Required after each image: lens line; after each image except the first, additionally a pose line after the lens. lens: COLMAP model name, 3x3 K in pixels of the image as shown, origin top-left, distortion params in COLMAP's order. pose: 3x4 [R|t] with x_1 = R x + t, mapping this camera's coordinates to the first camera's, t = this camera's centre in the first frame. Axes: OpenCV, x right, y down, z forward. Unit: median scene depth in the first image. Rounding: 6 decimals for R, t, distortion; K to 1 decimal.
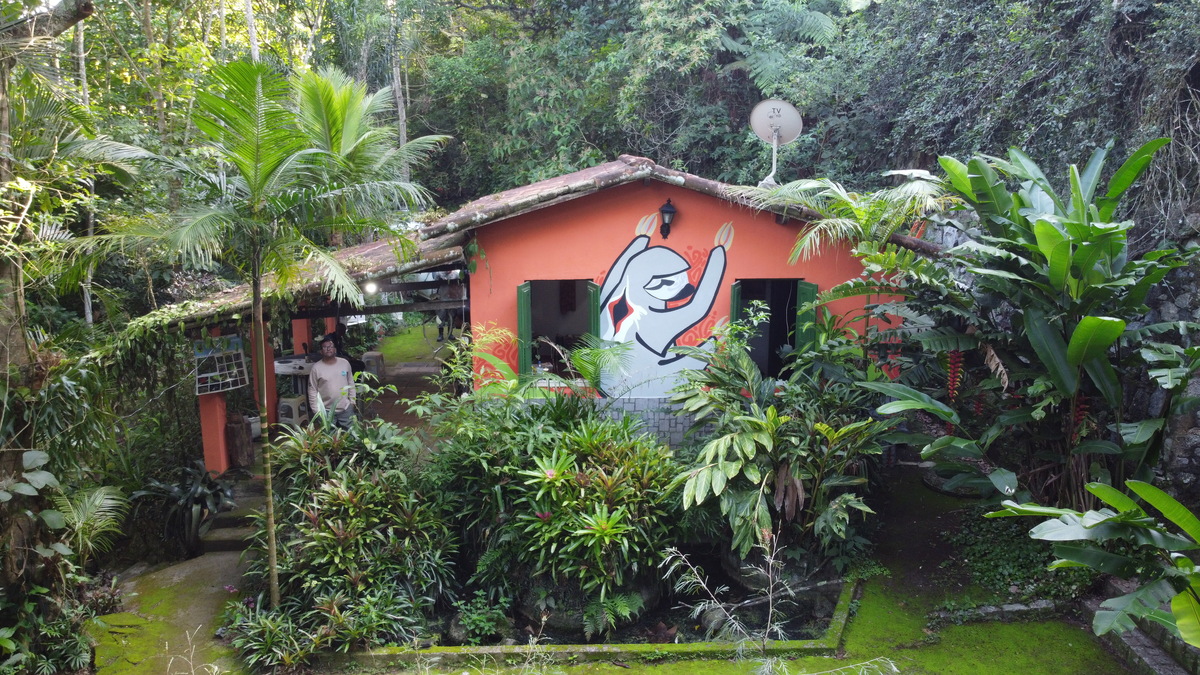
lens RADIAL K [[907.2, 0, 600.0], [0, 907.2, 336.7], [0, 0, 1]] dist [0.001581, -0.006766]
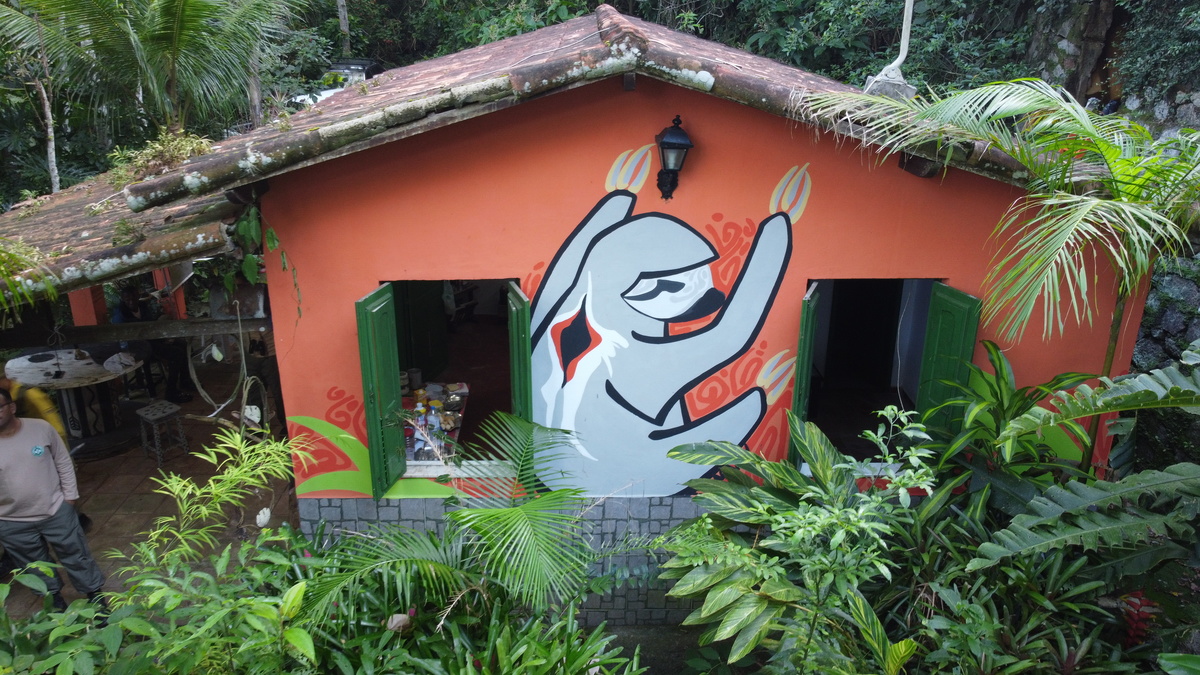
lens RADIAL K [[907.2, 0, 599.6], [0, 907.2, 338.3], [0, 0, 1]] dist [0.001581, -0.006766]
pose [[0.999974, 0.006779, 0.002311, 0.035188], [-0.007066, 0.986566, 0.163213, -0.112853], [-0.001174, -0.163225, 0.986588, 0.511972]]
